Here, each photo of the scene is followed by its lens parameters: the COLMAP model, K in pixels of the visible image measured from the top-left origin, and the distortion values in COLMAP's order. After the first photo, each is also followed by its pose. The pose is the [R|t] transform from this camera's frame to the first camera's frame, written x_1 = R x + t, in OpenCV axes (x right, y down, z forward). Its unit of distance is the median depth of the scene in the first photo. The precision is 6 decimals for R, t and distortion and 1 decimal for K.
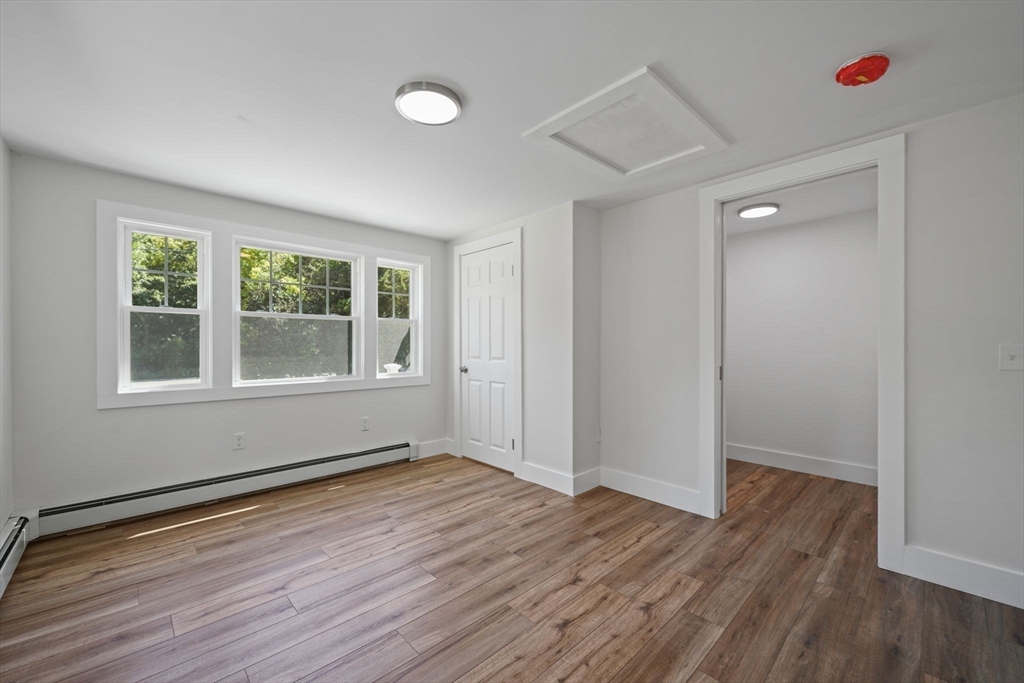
lens RADIAL K [[414.2, 0, 535.5], [0, 414.2, 351.8], [0, 0, 1]] dist [0.000173, 0.000337]
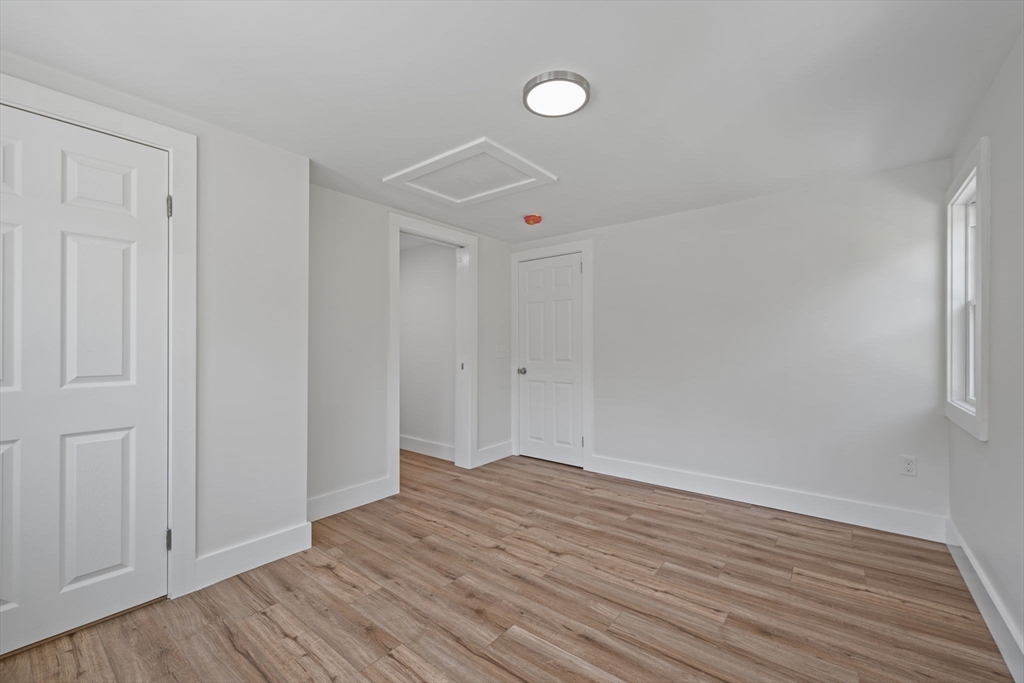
lens RADIAL K [[414.2, 0, 512.9], [0, 414.2, 345.3], [0, 0, 1]] dist [0.000173, 0.000337]
pose [[-0.105787, 0.003021, 0.994384, -0.911927], [0.023529, 0.999723, -0.000534, -0.013795], [-0.994110, 0.023340, -0.105829, 0.916710]]
